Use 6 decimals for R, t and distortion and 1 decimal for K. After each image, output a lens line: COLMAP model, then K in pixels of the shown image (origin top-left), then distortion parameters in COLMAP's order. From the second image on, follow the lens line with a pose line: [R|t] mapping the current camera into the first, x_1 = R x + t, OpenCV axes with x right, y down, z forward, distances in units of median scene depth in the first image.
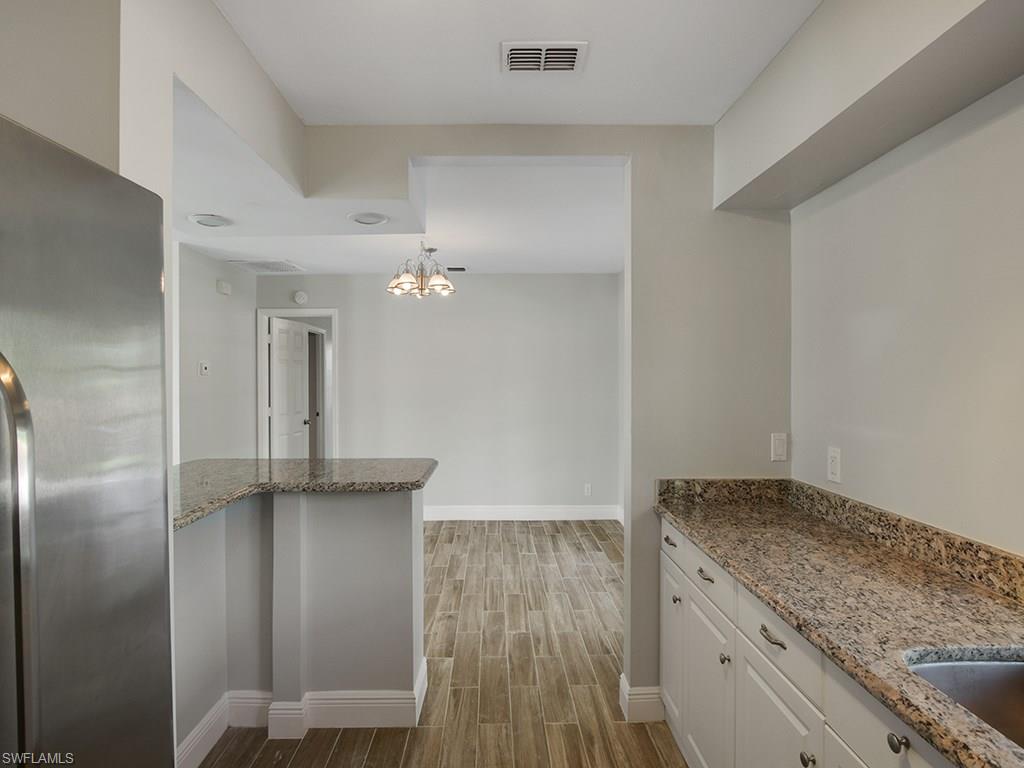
lens RADIAL K [[525.6, 0, 509.4], [0, 525.6, 372.4], [0, 0, 1]] dist [-0.014274, -0.000018]
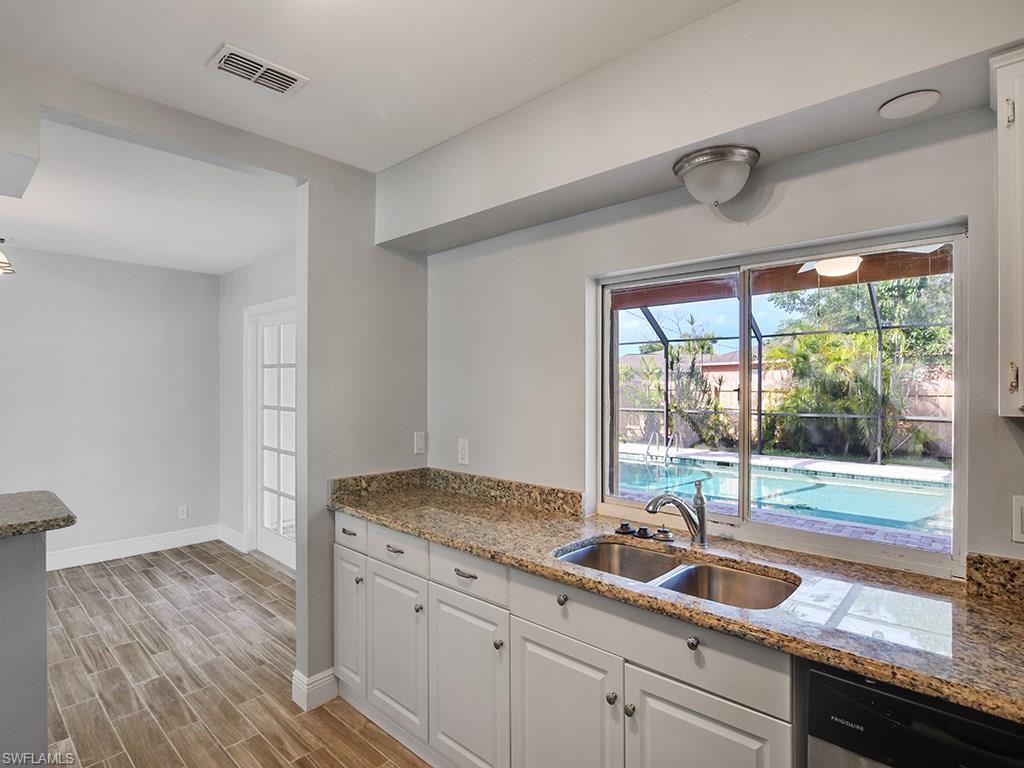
lens RADIAL K [[525.6, 0, 509.4], [0, 525.6, 372.4], [0, 0, 1]] dist [-0.014274, -0.000018]
pose [[0.697576, 0.022838, 0.716147, -0.251892], [-0.011233, 0.999718, -0.020940, -0.003480], [-0.716423, 0.006563, 0.697636, -0.040873]]
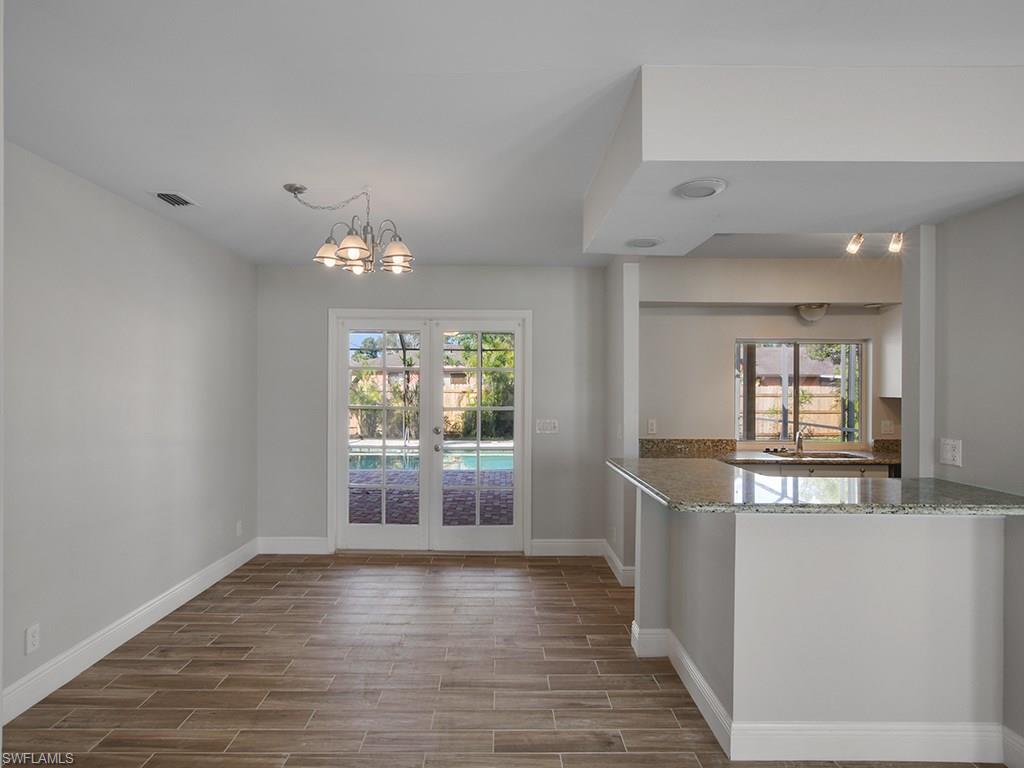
lens RADIAL K [[466.4, 0, 556.5], [0, 466.4, 377.6], [0, 0, 1]] dist [-0.002568, -0.000092]
pose [[0.018475, 0.028314, 0.999428, -1.316755], [-0.017216, 0.999460, -0.027996, 0.019831], [-0.999681, -0.016689, 0.018952, 1.226735]]
